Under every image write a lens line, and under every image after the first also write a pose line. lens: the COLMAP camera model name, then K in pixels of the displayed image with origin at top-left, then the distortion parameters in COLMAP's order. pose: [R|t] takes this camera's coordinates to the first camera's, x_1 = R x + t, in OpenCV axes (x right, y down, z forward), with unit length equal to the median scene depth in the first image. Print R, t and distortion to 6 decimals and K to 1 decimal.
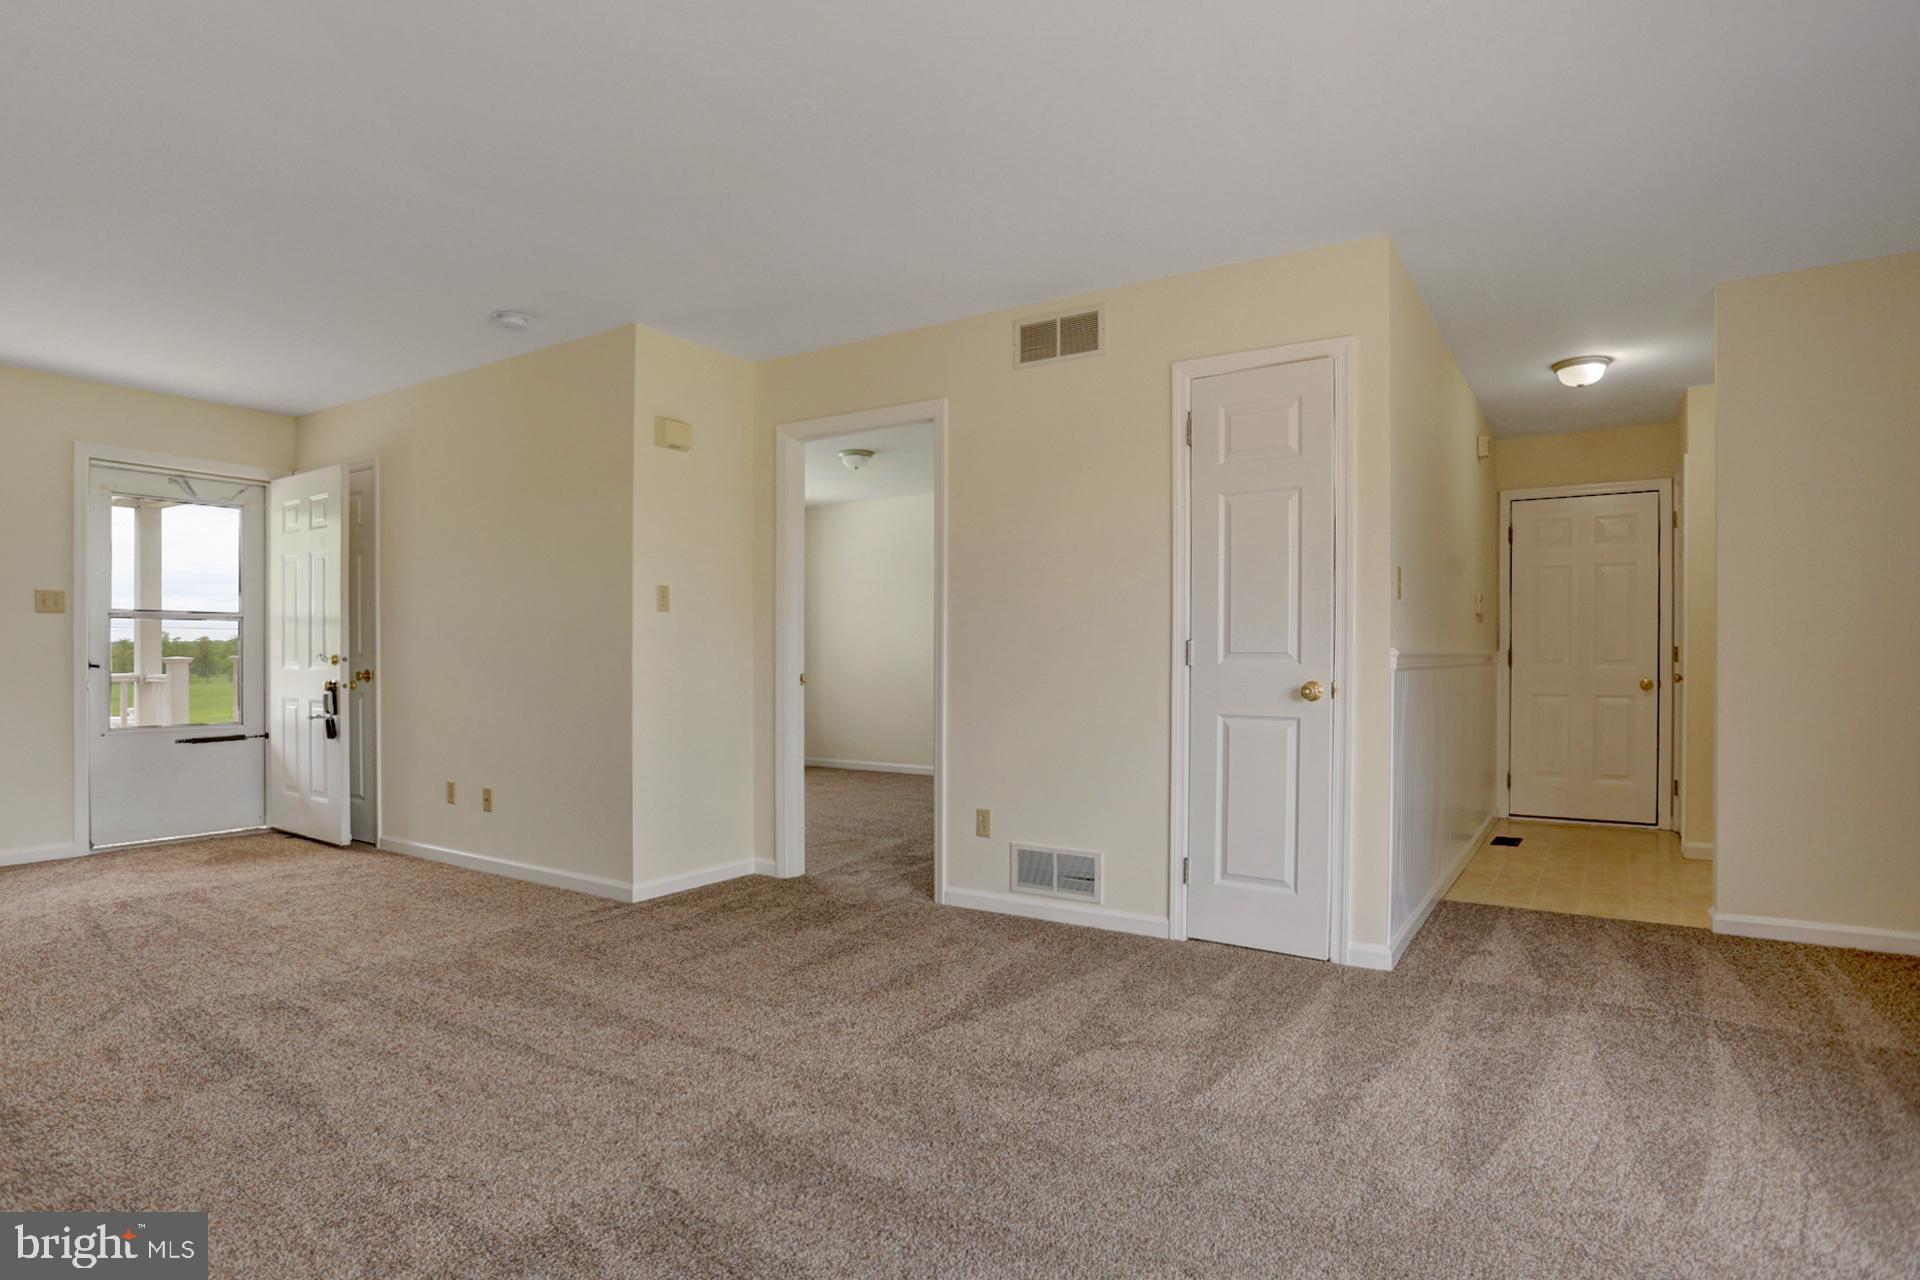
lens RADIAL K [[1016.2, 0, 974.0], [0, 1016.2, 647.6], [0, 0, 1]] dist [-0.005699, 0.007250]
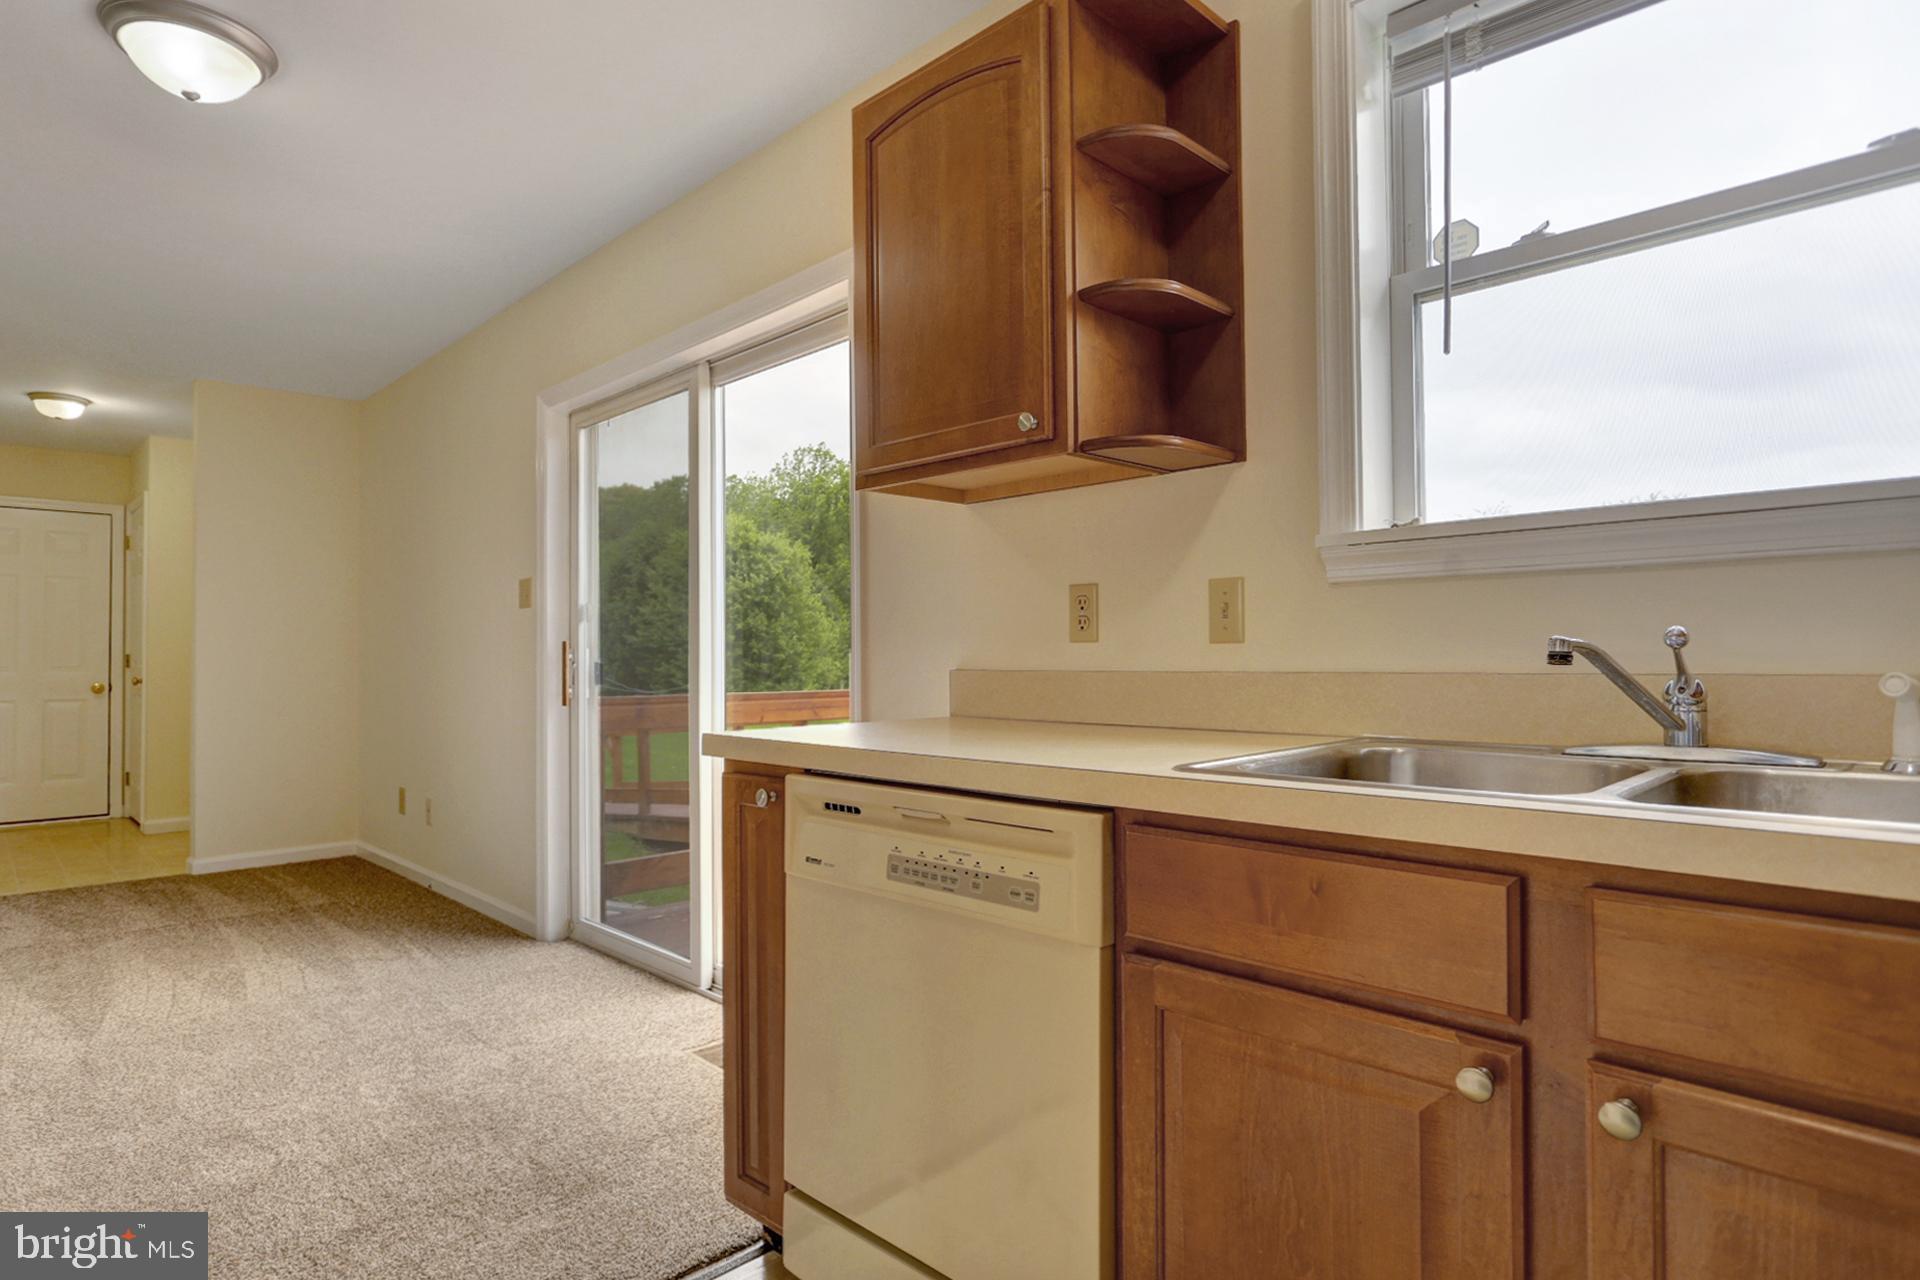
lens RADIAL K [[1016.2, 0, 973.1], [0, 1016.2, 648.2], [0, 0, 1]] dist [-0.005699, 0.007250]
pose [[0.216031, 0.003633, 0.976380, -0.320251], [0.001802, 0.999990, -0.004120, -0.002241], [-0.976385, 0.002649, 0.216022, -0.251299]]
